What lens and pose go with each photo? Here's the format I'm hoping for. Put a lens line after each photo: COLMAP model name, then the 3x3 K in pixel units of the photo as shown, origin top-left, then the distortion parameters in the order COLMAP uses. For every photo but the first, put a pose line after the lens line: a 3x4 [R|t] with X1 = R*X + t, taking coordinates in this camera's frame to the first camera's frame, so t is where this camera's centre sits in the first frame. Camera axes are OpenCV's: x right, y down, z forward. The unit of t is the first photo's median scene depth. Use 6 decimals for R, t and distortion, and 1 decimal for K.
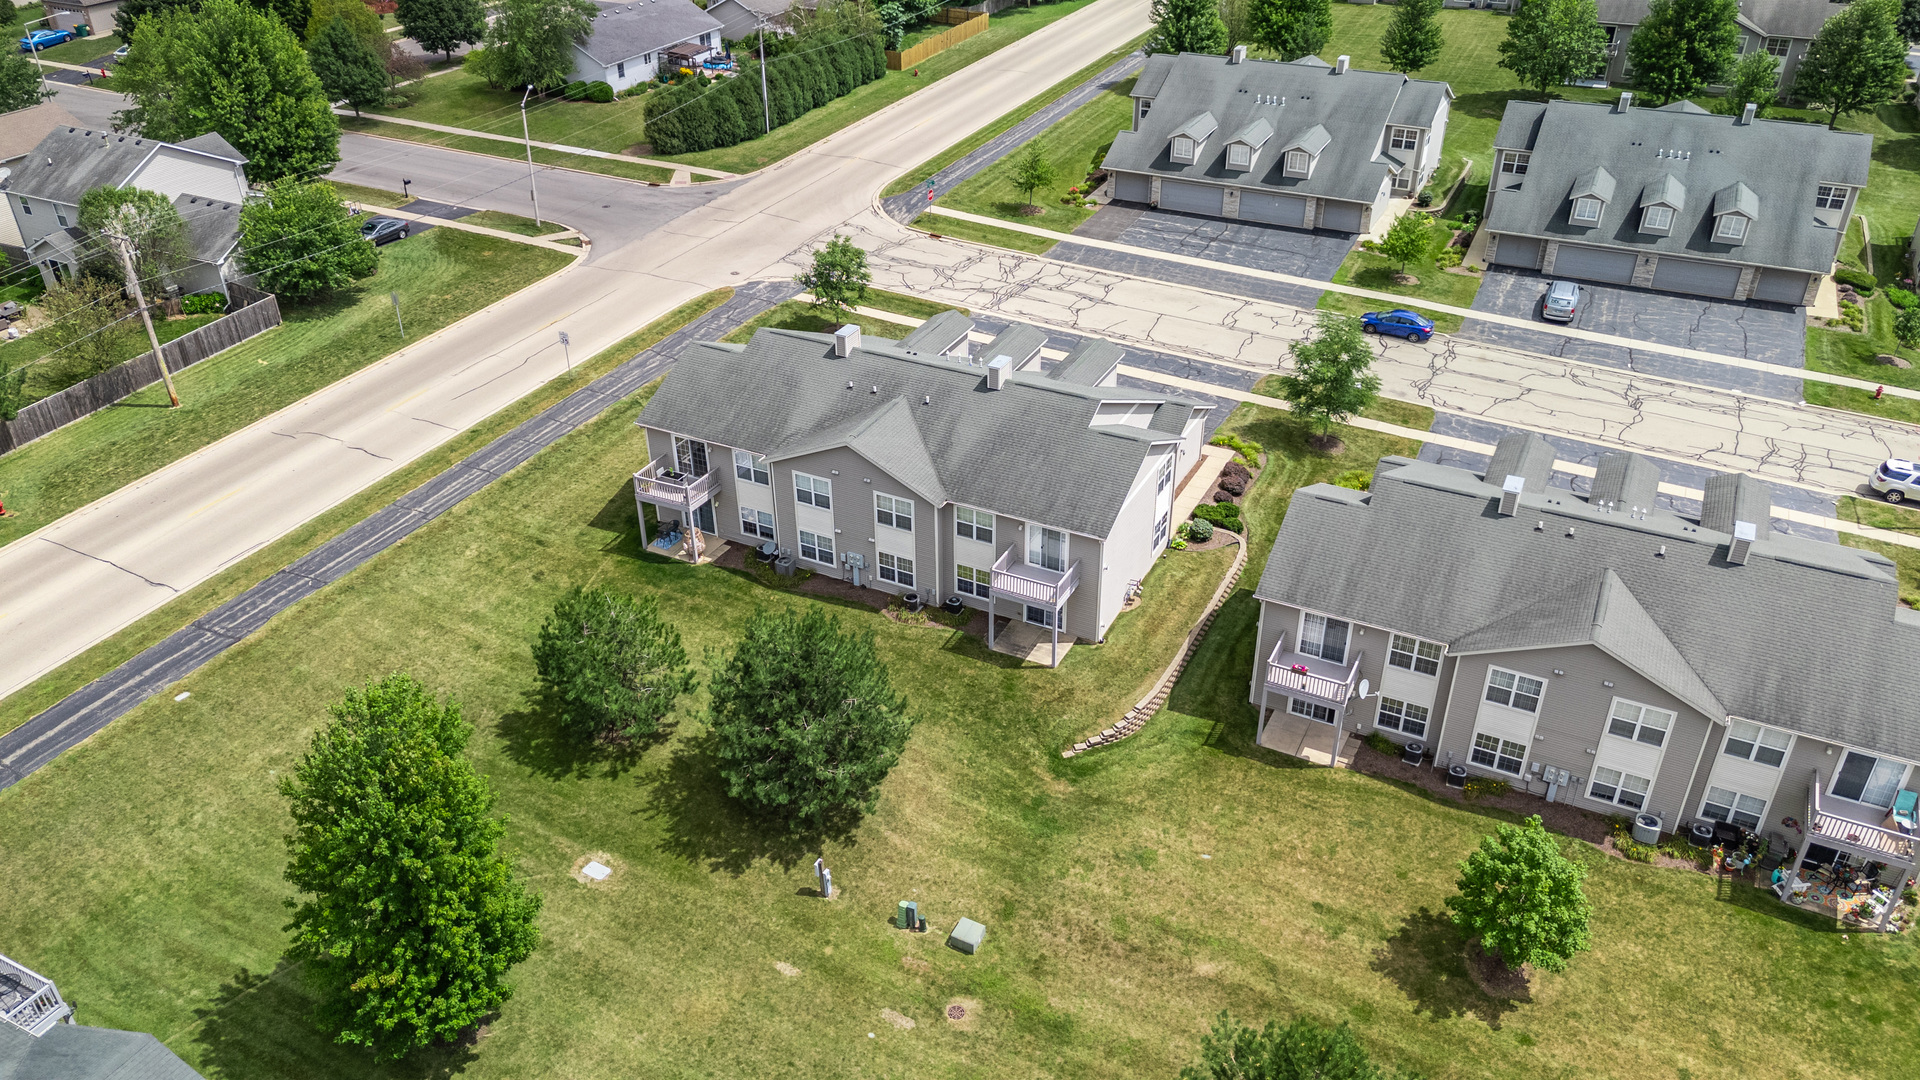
lens RADIAL K [[1397.5, 0, 960.0], [0, 1397.5, 540.0], [0, 0, 1]] dist [0.083911, -0.064466]
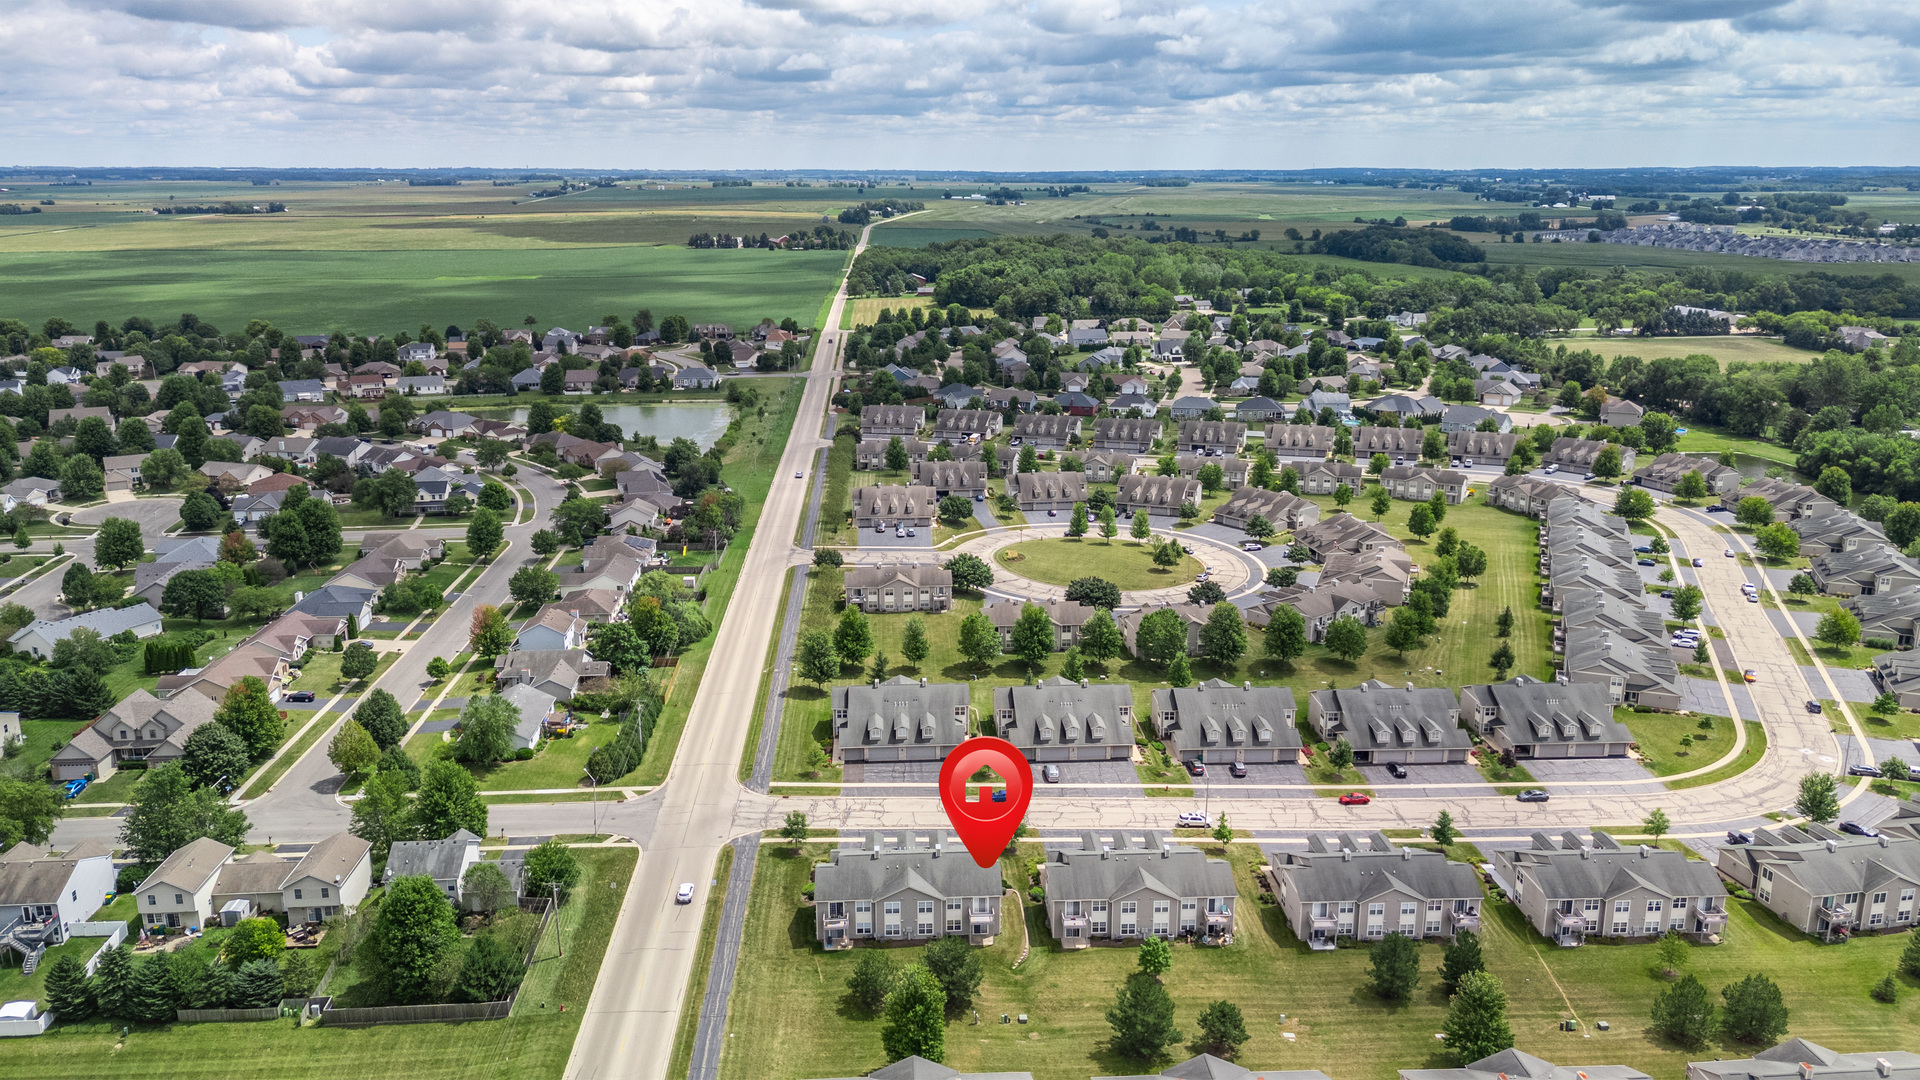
lens RADIAL K [[1397.5, 0, 960.0], [0, 1397.5, 540.0], [0, 0, 1]] dist [0.083911, -0.064466]
pose [[0.866461, -0.120922, 0.484379, -1.255950], [0.259978, 0.937579, -0.230990, -0.040618], [-0.426212, 0.326072, 0.843813, -1.665296]]
